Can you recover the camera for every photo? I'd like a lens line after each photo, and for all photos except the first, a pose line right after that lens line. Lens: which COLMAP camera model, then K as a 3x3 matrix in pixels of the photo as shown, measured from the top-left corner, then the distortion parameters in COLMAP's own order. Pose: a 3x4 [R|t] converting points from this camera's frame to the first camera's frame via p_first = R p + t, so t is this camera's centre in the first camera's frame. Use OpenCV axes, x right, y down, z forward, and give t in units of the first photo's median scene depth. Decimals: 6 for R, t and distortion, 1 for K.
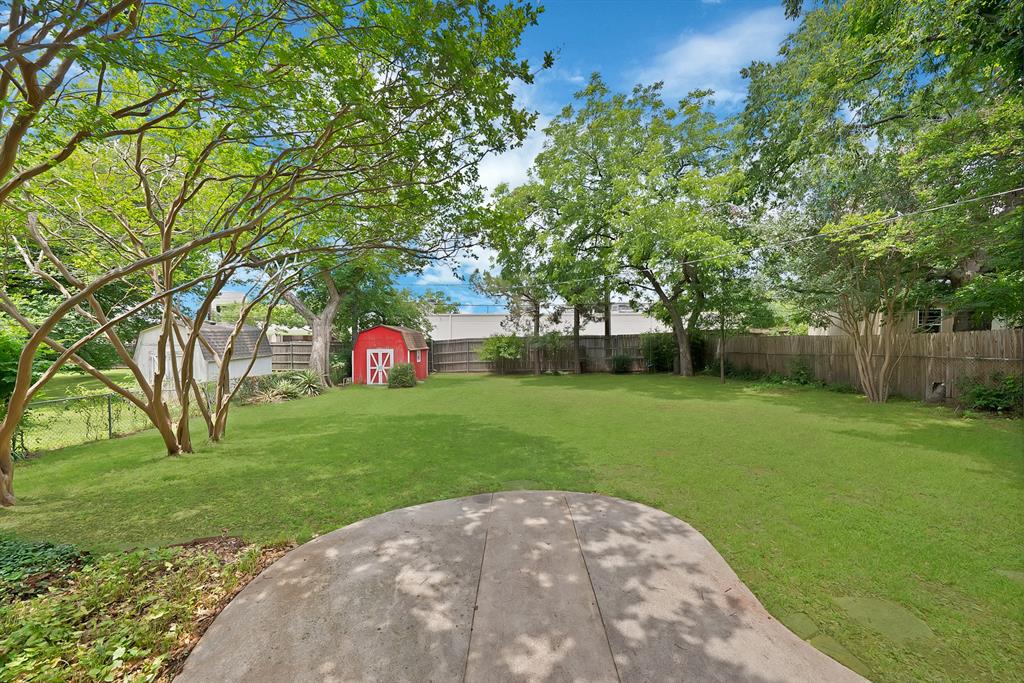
lens RADIAL K [[370.4, 0, 523.8], [0, 370.4, 337.9], [0, 0, 1]] dist [-0.013735, 0.000137]
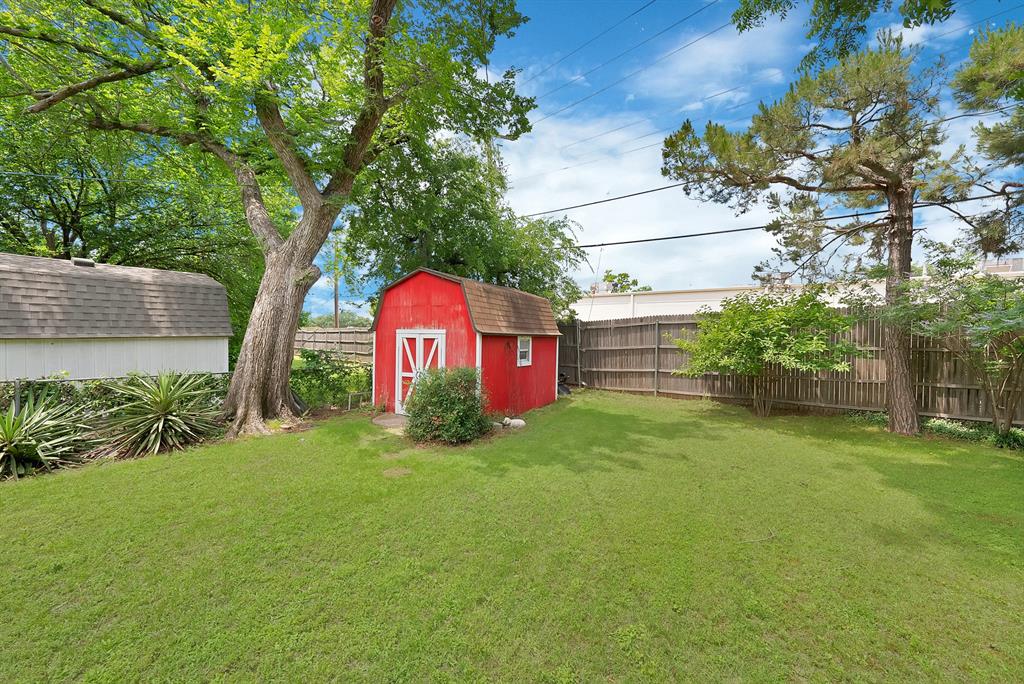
lens RADIAL K [[390.7, 0, 512.1], [0, 390.7, 338.9], [0, 0, 1]] dist [-0.023740, 0.000051]
pose [[0.869068, 0.024873, -0.494066, -0.084062], [-0.022898, 0.999687, 0.010050, 0.029973], [0.494162, 0.002579, 0.869366, 0.590164]]
